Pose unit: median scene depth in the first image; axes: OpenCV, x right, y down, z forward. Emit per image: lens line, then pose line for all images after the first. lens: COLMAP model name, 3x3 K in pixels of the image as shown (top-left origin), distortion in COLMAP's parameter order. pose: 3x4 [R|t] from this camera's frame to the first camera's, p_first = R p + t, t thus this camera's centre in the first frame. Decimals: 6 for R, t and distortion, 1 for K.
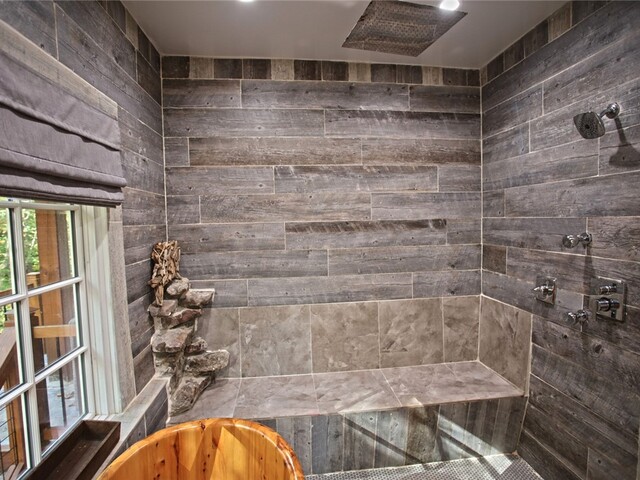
lens RADIAL K [[349.8, 0, 320.0], [0, 349.8, 240.0], [0, 0, 1]] dist [-0.083604, 0.038897]
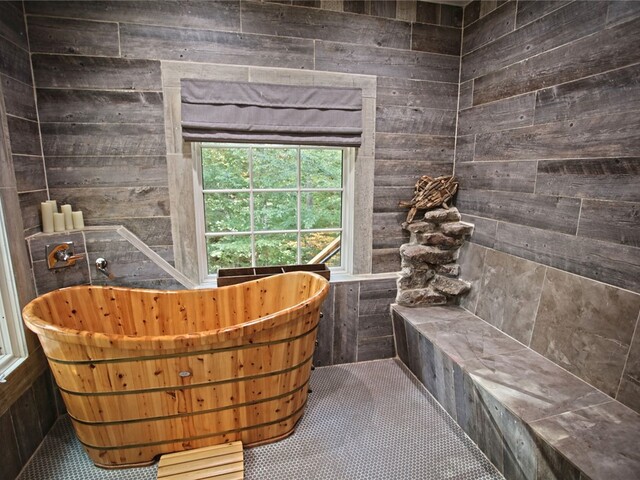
lens RADIAL K [[349.8, 0, 320.0], [0, 349.8, 240.0], [0, 0, 1]] dist [-0.083604, 0.038897]
pose [[0.125522, 0.211256, -0.969337, 0.652671], [-0.068388, 0.976584, 0.203980, 0.005300], [0.989731, 0.040687, 0.137030, 0.390711]]
